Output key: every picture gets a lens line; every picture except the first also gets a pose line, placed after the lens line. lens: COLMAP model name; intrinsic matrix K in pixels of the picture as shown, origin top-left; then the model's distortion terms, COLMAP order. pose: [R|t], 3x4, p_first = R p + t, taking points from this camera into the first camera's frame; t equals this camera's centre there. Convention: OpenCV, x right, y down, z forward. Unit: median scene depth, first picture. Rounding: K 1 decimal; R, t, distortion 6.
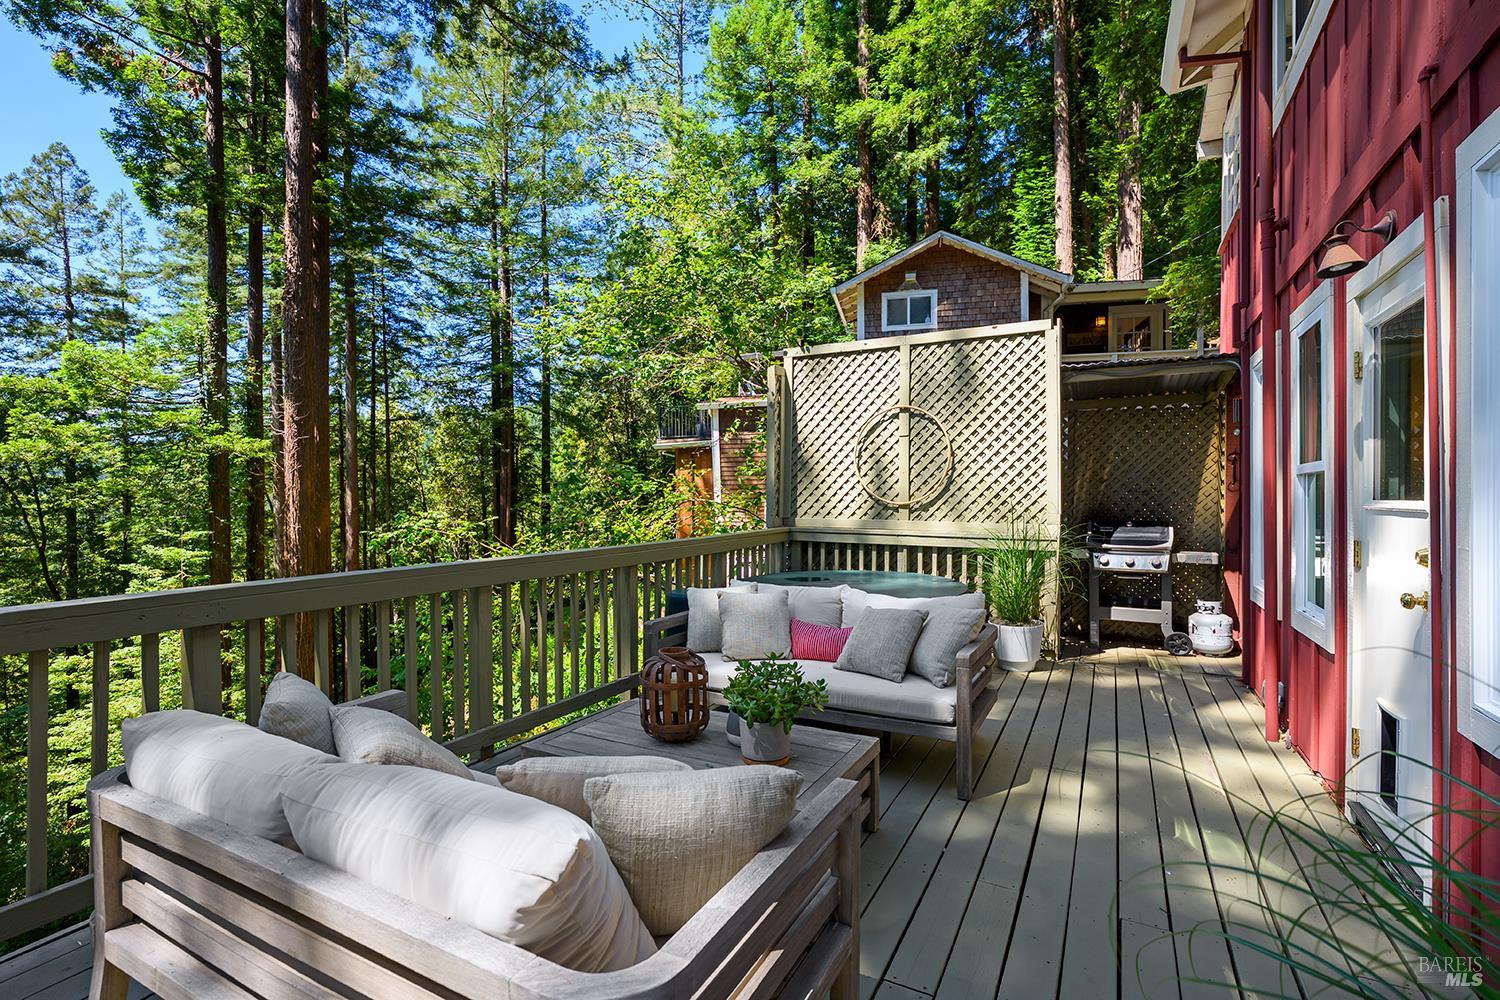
lens RADIAL K [[694.4, 0, 750.0], [0, 694.4, 500.0], [0, 0, 1]] dist [0.000786, 0.000096]
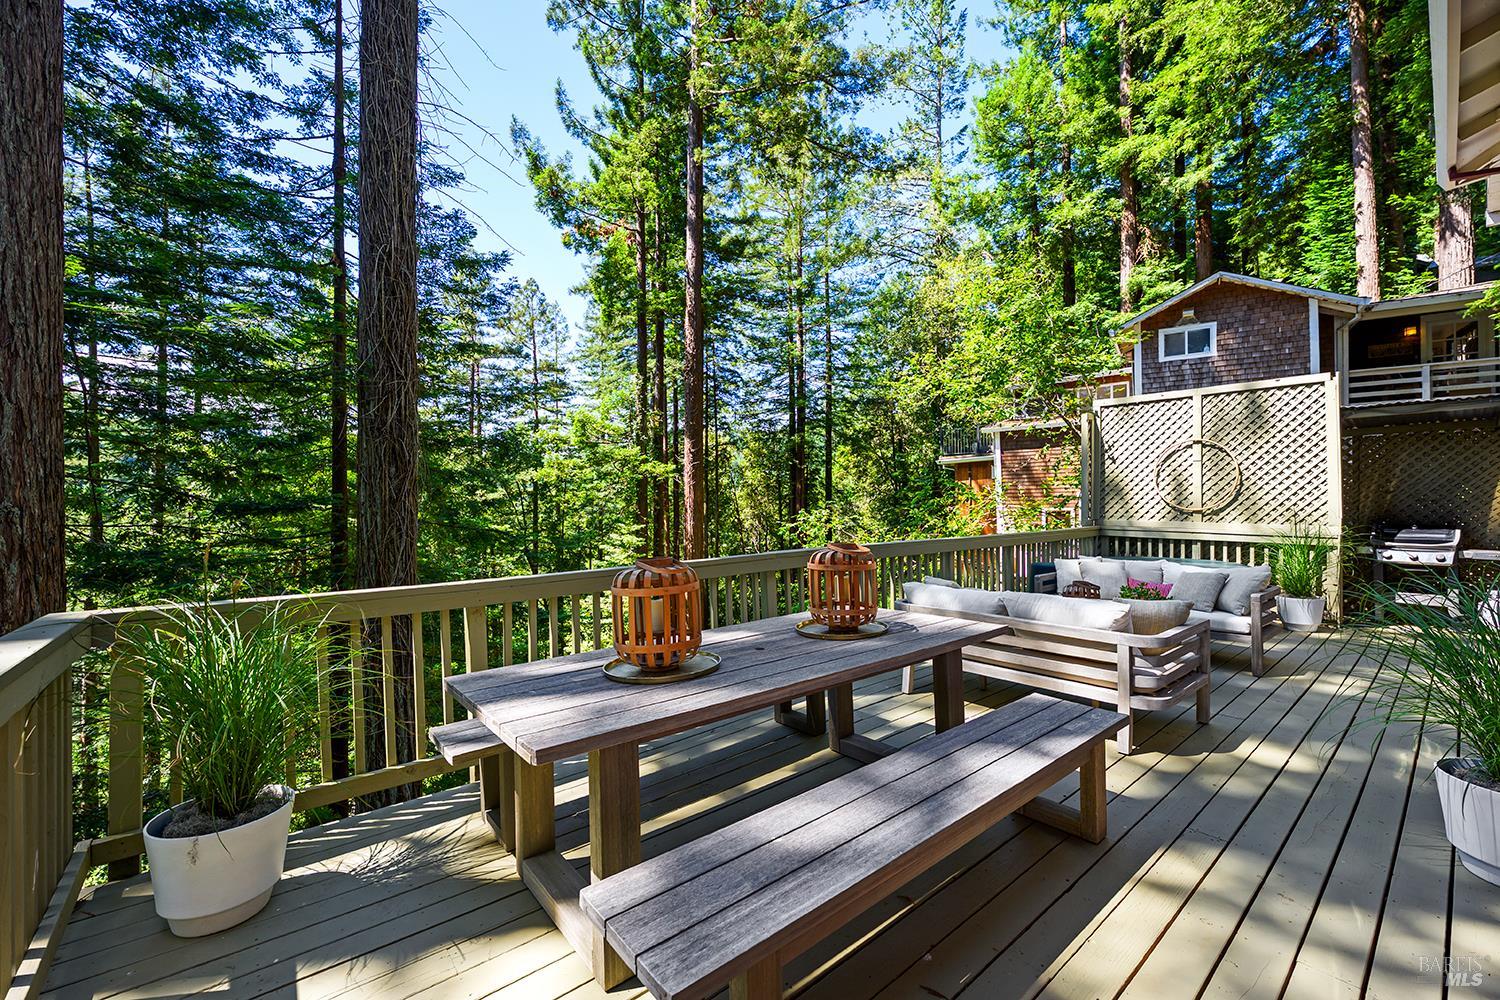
lens RADIAL K [[608.8, 0, 746.2], [0, 608.8, 497.2], [0, 0, 1]] dist [-0.002191, 0.000081]
pose [[0.926365, -0.004189, -0.376603, -0.056815], [-0.000497, 0.999924, -0.012343, -0.001666], [0.376626, 0.011622, 0.926292, -0.169244]]
